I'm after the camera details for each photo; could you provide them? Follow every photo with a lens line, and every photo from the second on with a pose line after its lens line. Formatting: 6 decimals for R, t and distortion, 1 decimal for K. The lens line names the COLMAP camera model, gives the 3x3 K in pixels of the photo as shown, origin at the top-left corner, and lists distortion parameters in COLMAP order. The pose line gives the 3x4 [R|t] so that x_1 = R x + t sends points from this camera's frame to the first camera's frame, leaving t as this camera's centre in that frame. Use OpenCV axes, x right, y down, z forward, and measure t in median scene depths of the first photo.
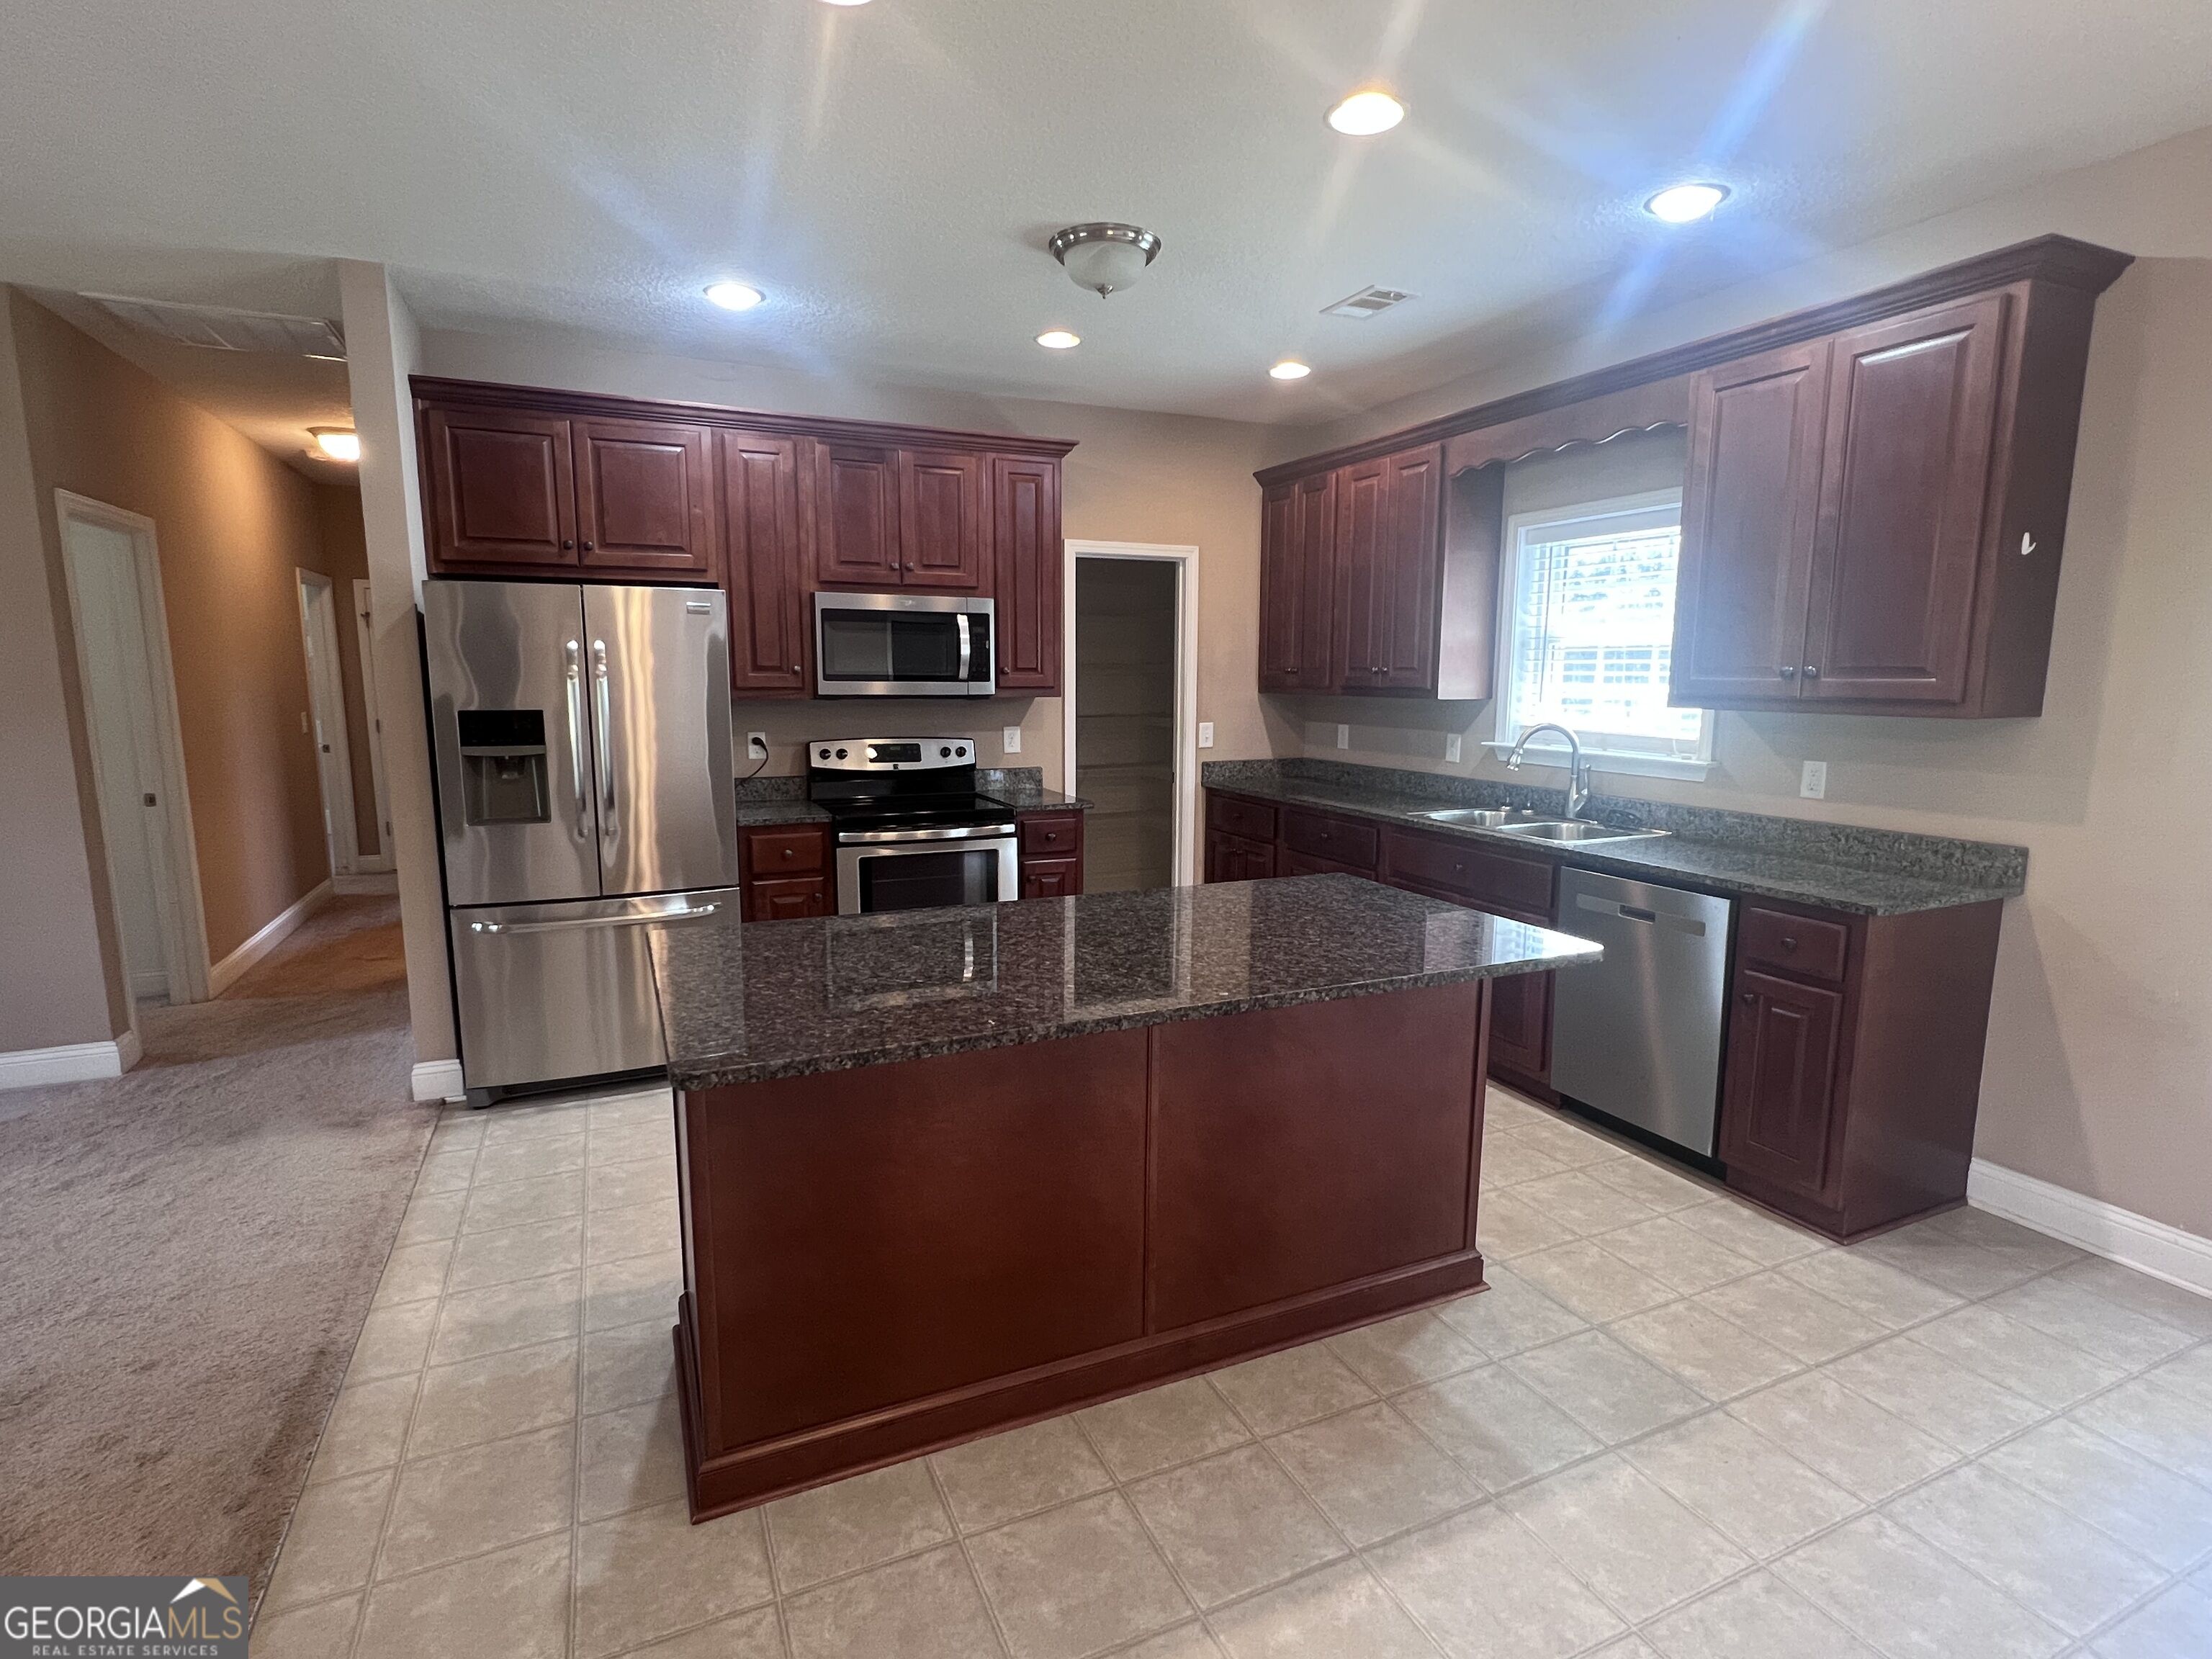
lens RADIAL K [[1082.6, 0, 1117.3], [0, 1082.6, 827.5], [0, 0, 1]] dist [-0.005167, 0.000983]
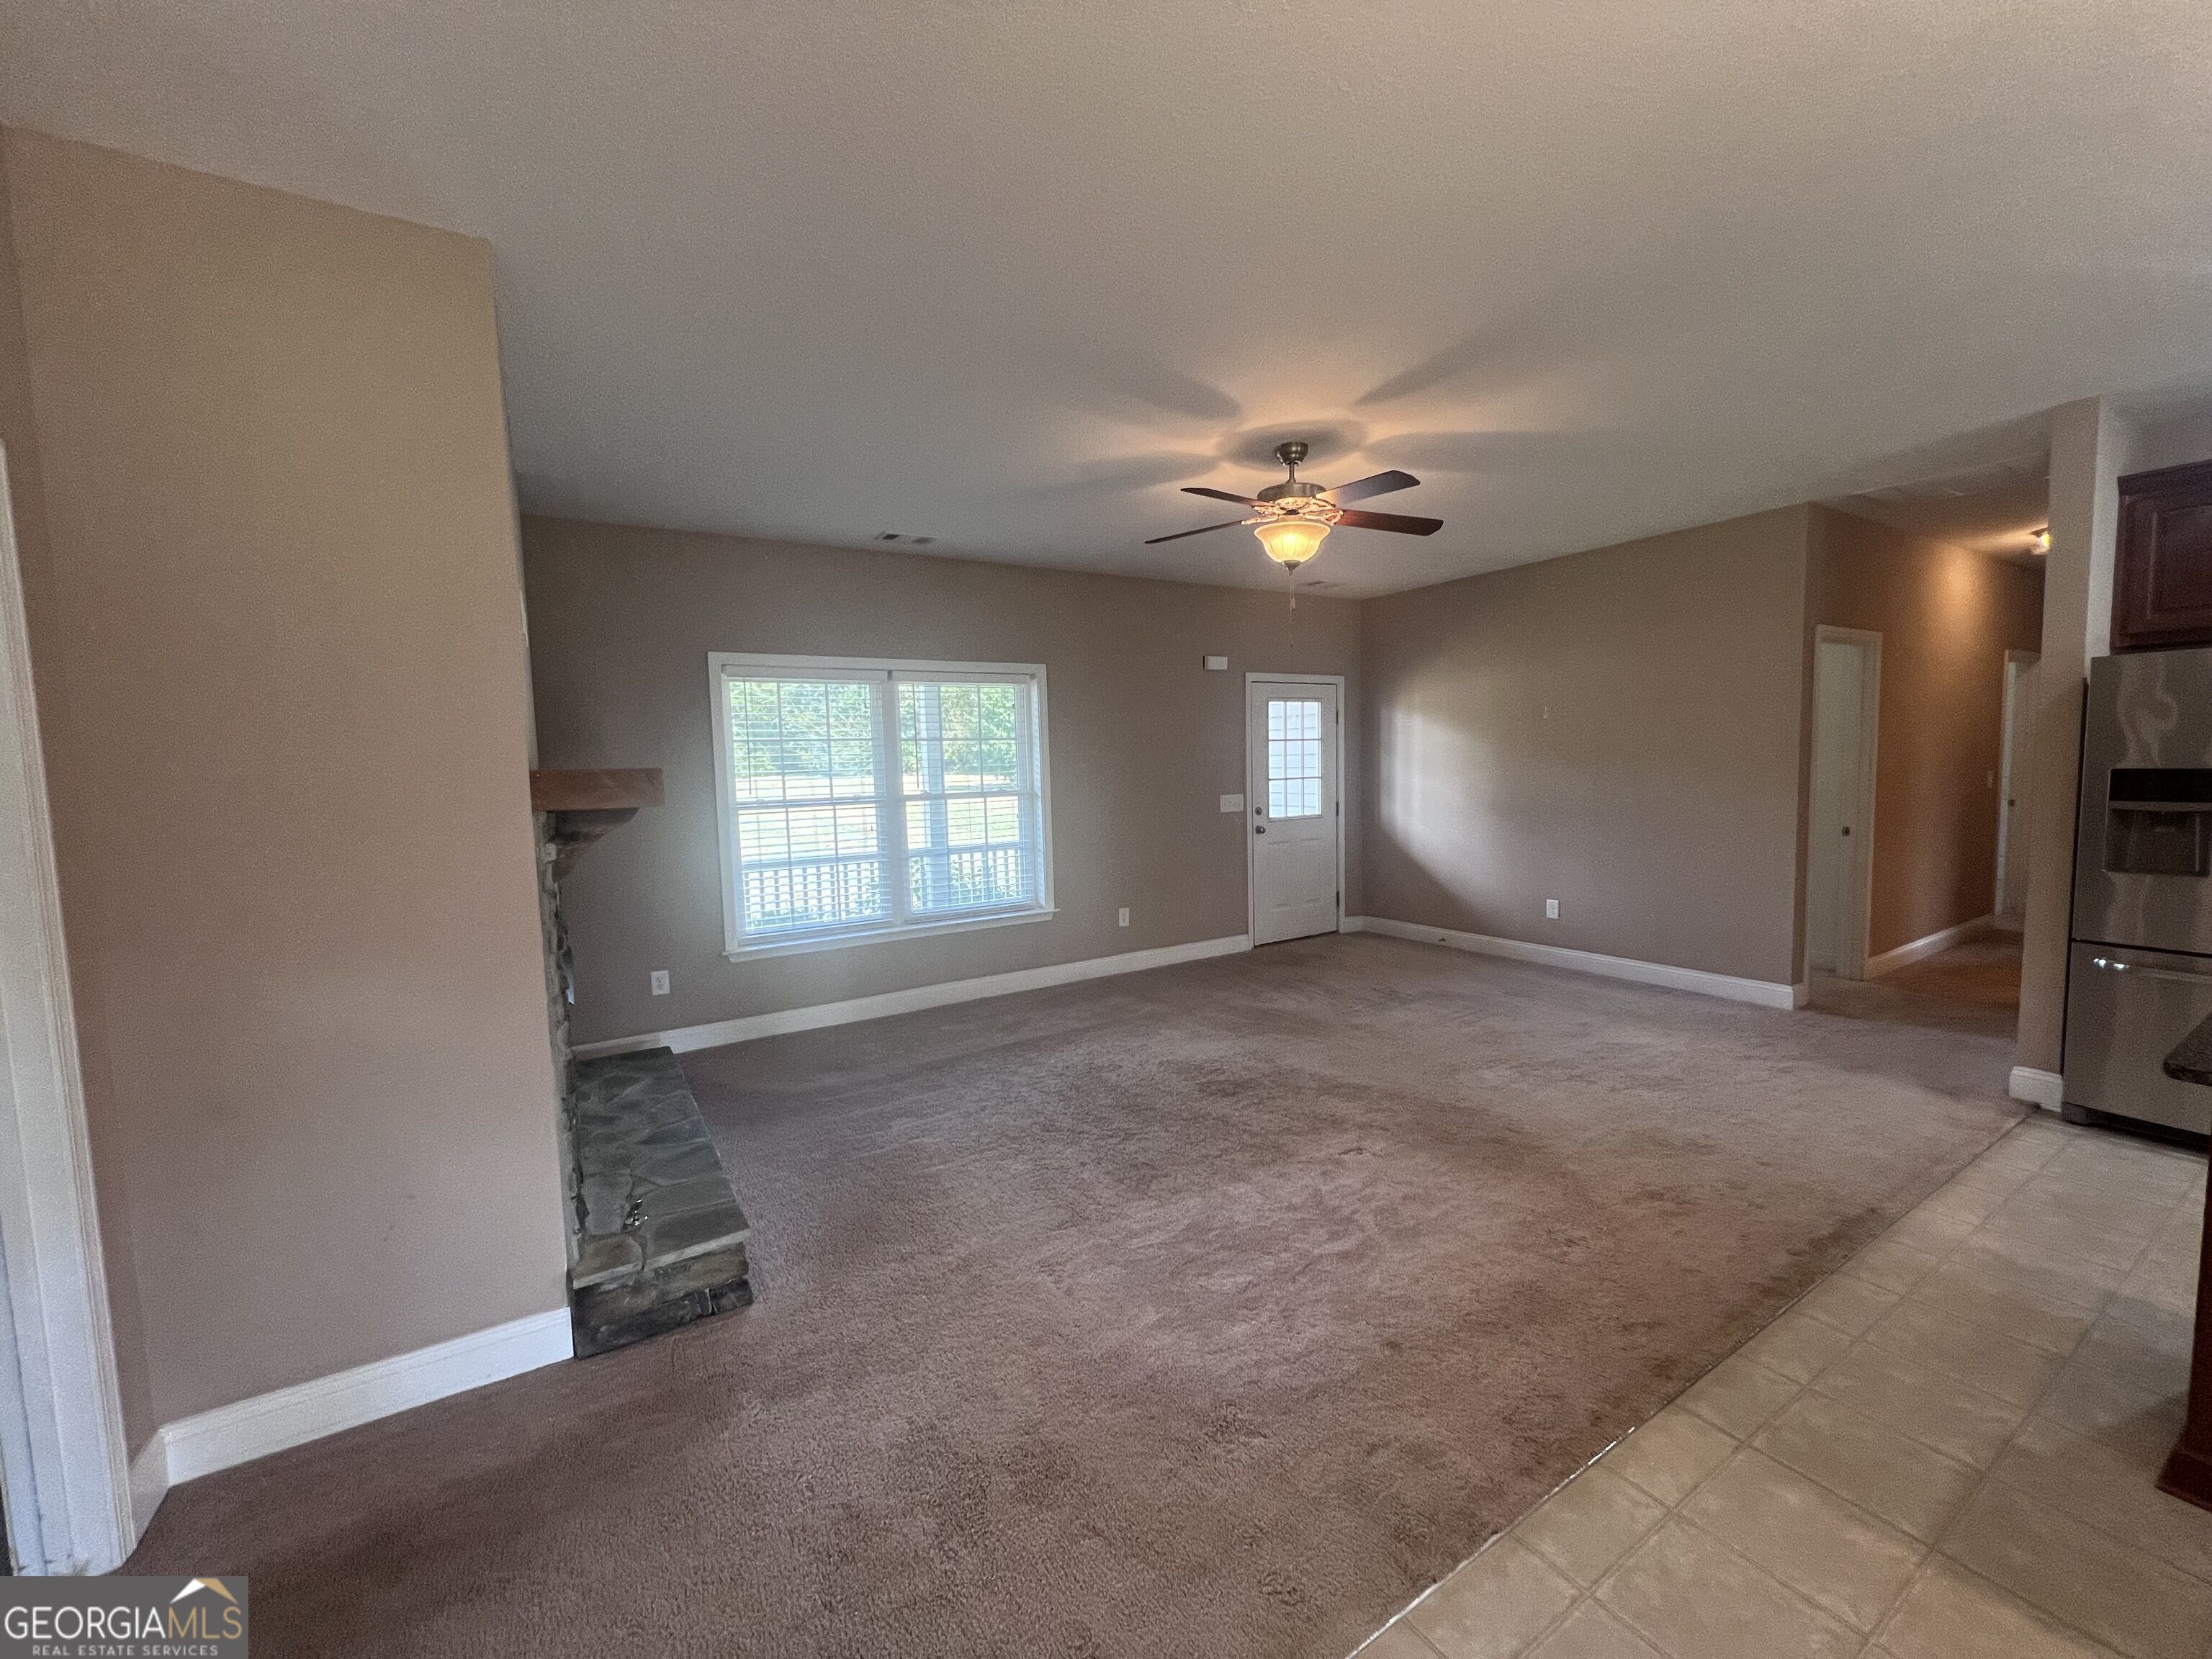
lens RADIAL K [[891.9, 0, 1100.1], [0, 891.9, 839.1], [0, 0, 1]] dist [0.005459, 0.000065]
pose [[0.122148, 0.082020, -0.989117, 0.184071], [-0.113368, 0.991210, 0.068193, 0.019178], [0.986016, 0.103805, 0.130373, -0.148146]]
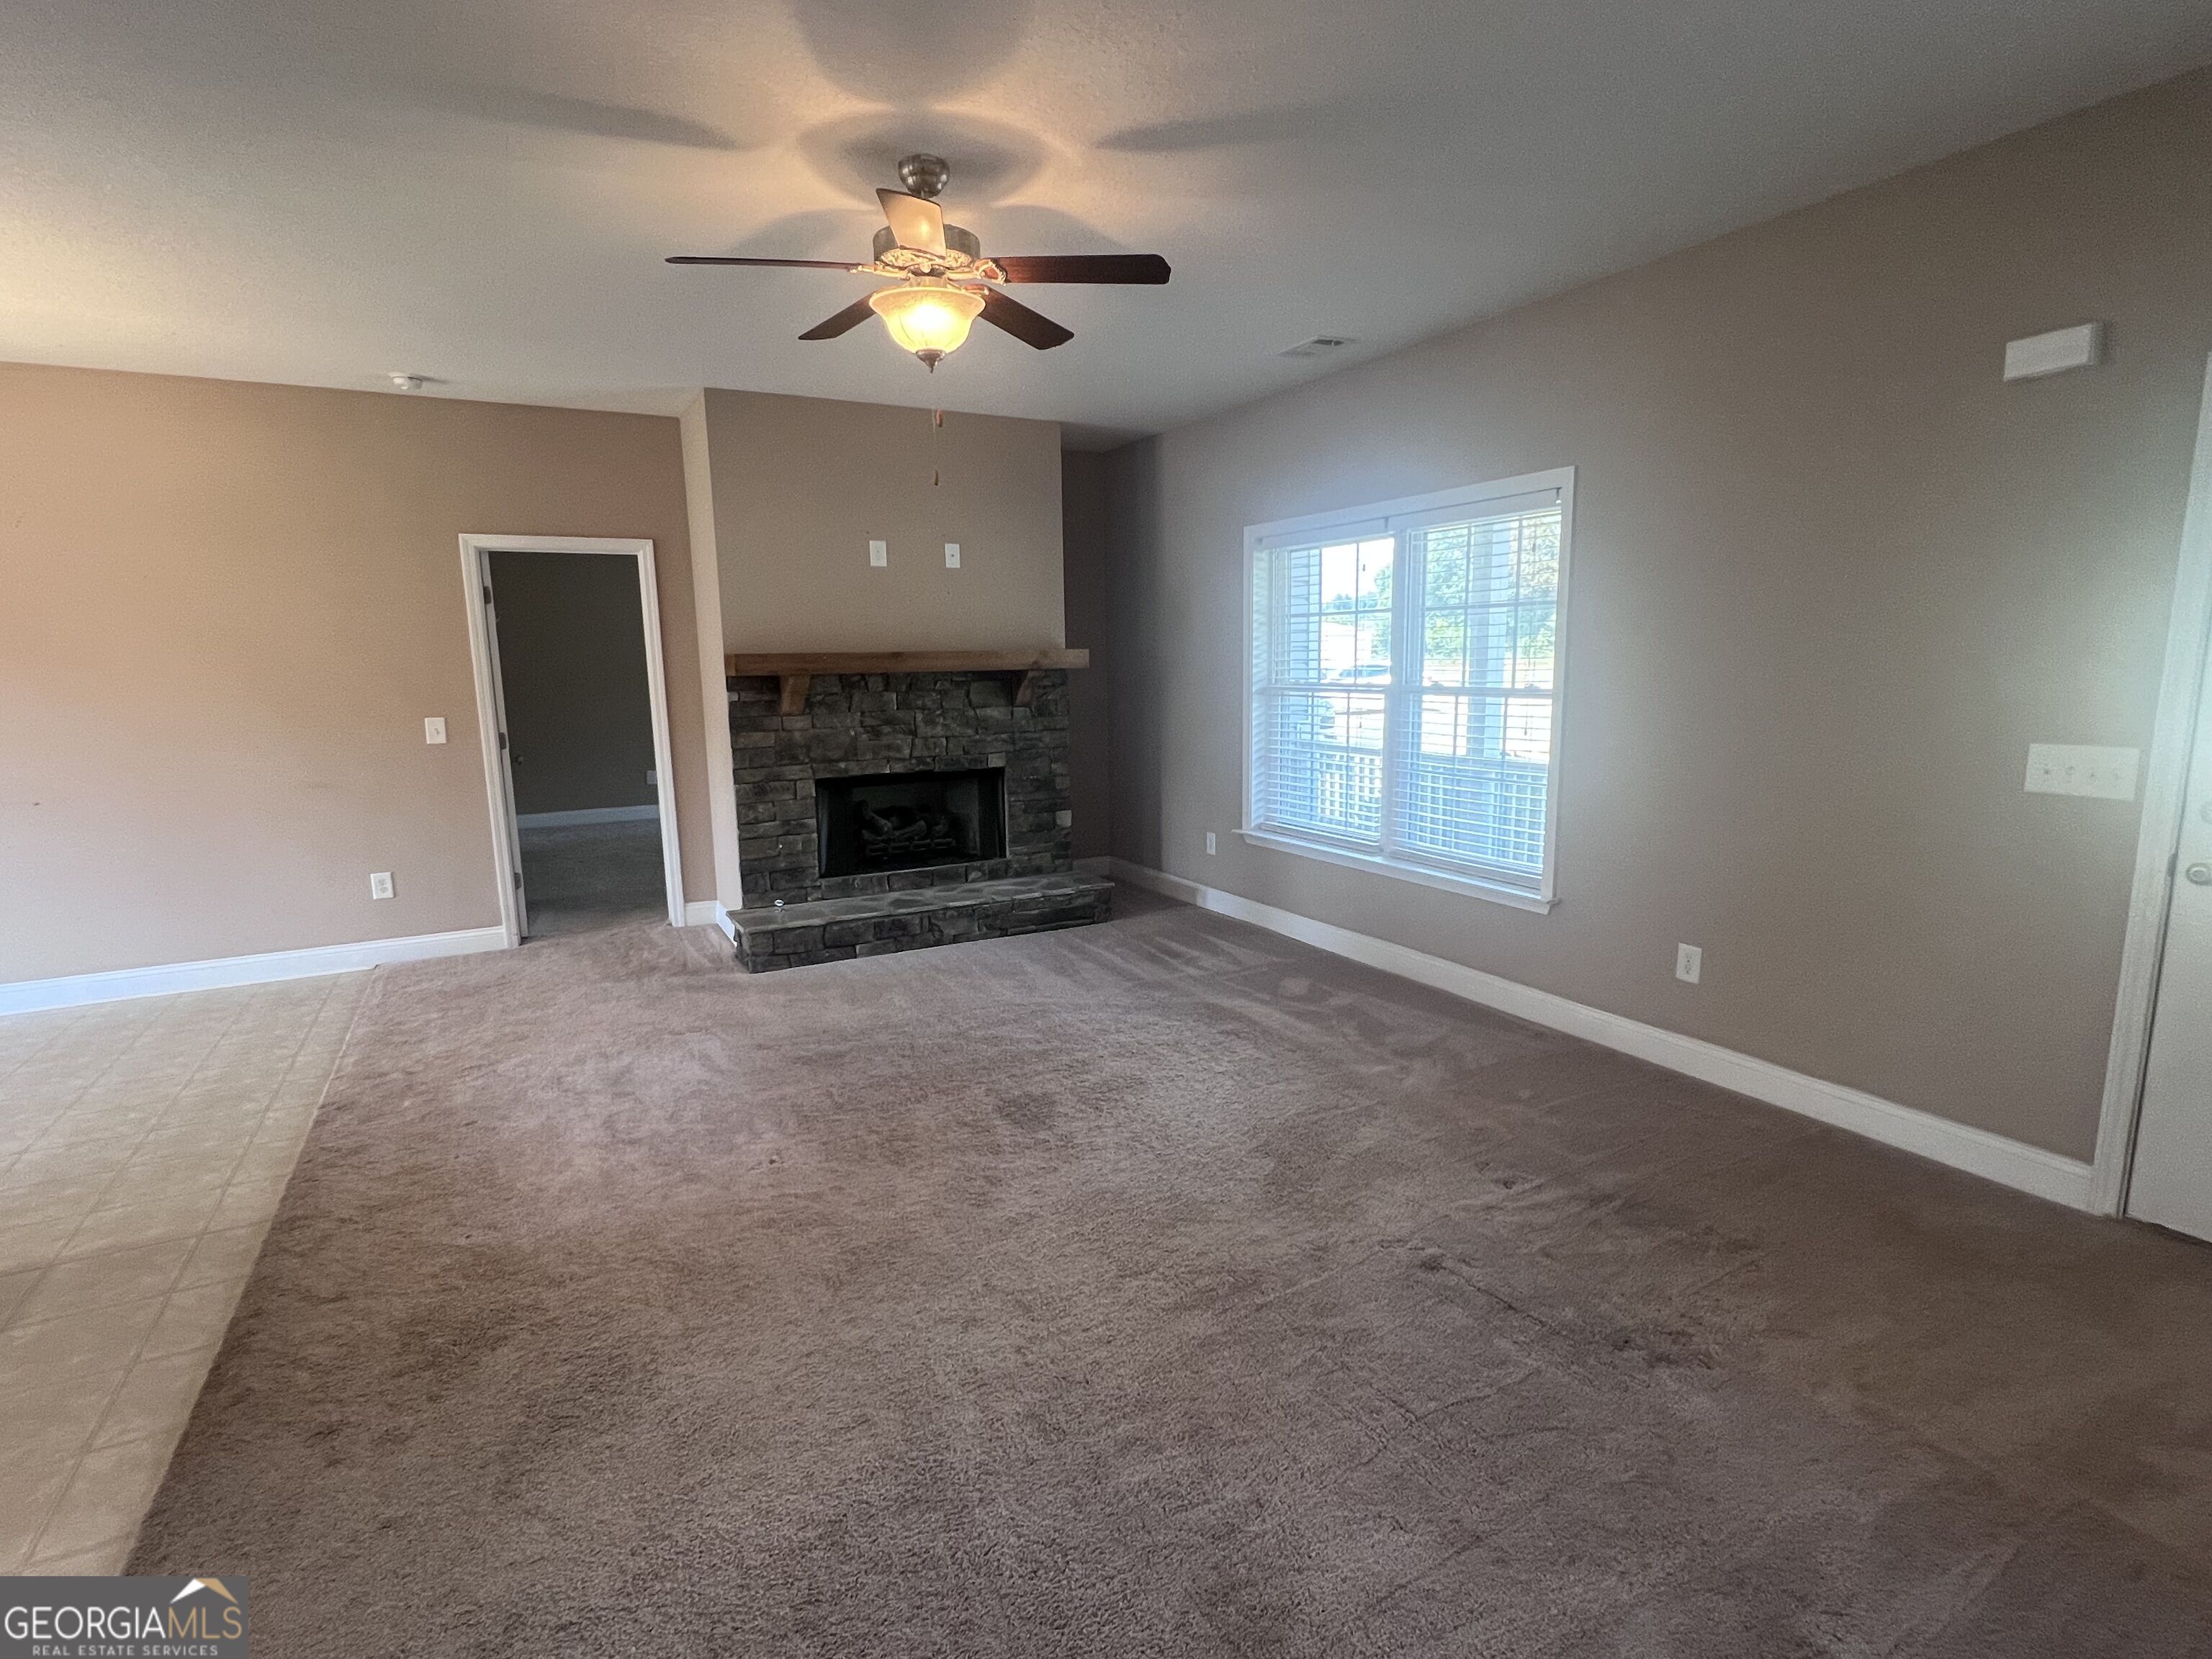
lens RADIAL K [[1082.6, 0, 1090.9], [0, 1082.6, 834.3], [0, 0, 1]] dist [-0.005167, 0.000983]
pose [[-0.998334, 0.020137, -0.054065, -0.926886], [0.003093, 0.954443, 0.298377, -0.149407], [0.057610, 0.297713, -0.952916, 1.091926]]
